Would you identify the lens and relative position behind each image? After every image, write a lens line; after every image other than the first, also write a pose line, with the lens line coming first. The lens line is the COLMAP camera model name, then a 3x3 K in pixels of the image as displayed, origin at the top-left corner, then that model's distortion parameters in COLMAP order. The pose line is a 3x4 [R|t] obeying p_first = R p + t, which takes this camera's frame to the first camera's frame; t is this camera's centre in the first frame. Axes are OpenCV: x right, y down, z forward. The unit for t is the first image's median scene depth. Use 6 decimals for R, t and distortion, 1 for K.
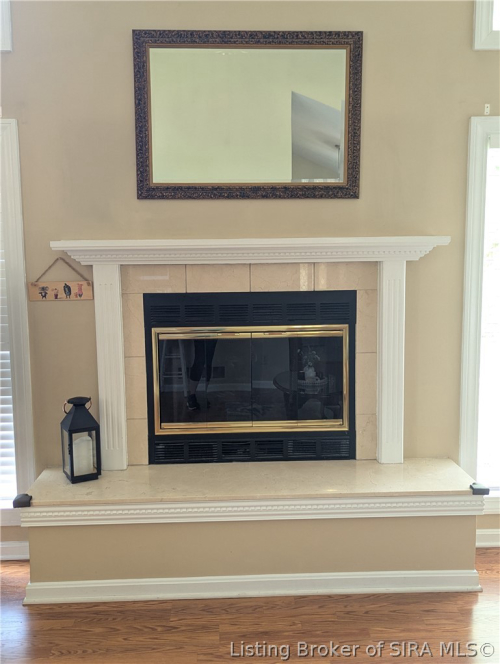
lens RADIAL K [[661.6, 0, 250.0], [0, 661.6, 332.0], [0, 0, 1]] dist [0.052712, -0.000342]
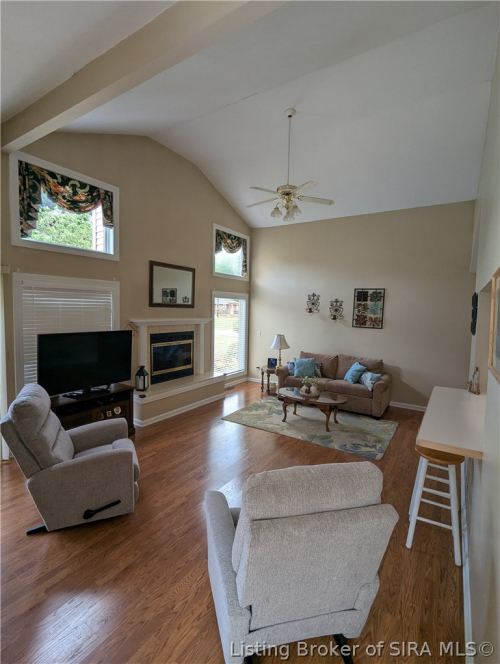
lens RADIAL K [[316.2, 0, 250.0], [0, 316.2, 332.0], [0, 0, 1]] dist [0.002647, 0.000380]
pose [[0.575606, -0.036756, 0.816900, -1.192337], [0.068127, 0.997672, -0.003114, -0.028528], [-0.814884, 0.057445, 0.576770, -0.358917]]
